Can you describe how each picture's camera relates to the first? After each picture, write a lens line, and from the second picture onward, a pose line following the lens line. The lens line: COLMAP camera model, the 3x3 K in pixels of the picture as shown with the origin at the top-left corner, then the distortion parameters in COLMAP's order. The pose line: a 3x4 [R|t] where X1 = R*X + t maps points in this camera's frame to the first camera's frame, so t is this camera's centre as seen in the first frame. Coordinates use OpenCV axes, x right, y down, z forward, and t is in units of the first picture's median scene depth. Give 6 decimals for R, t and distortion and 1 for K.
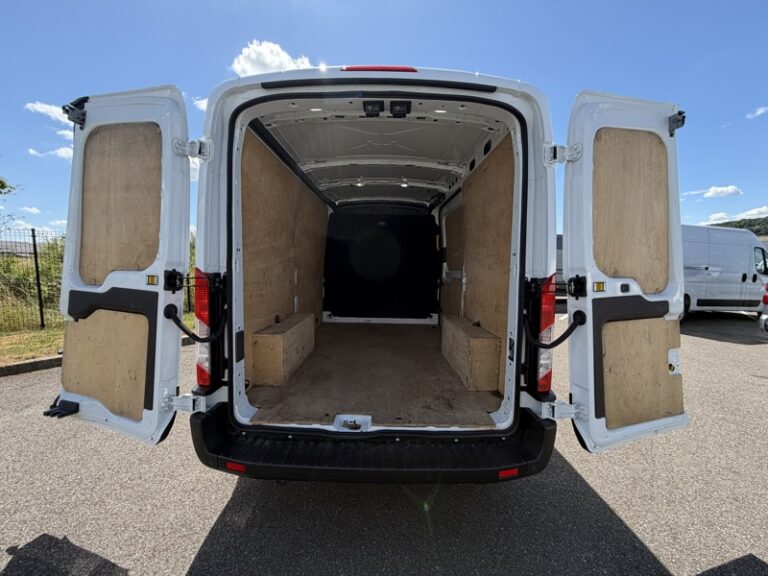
lens RADIAL K [[307.1, 0, 384.0], [0, 307.1, 288.0], [0, 0, 1]] dist [0.000812, -0.000001]
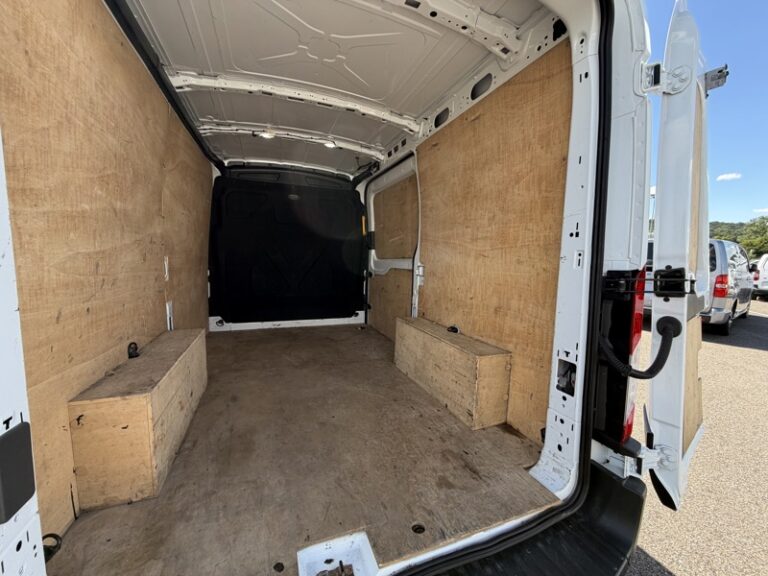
lens RADIAL K [[307.1, 0, 384.0], [0, 307.1, 288.0], [0, 0, 1]] dist [0.000812, -0.000001]
pose [[0.933780, -0.031372, 0.356470, -0.113010], [0.018448, 0.999045, 0.039599, -0.016615], [-0.357372, -0.030401, 0.933467, 0.309636]]
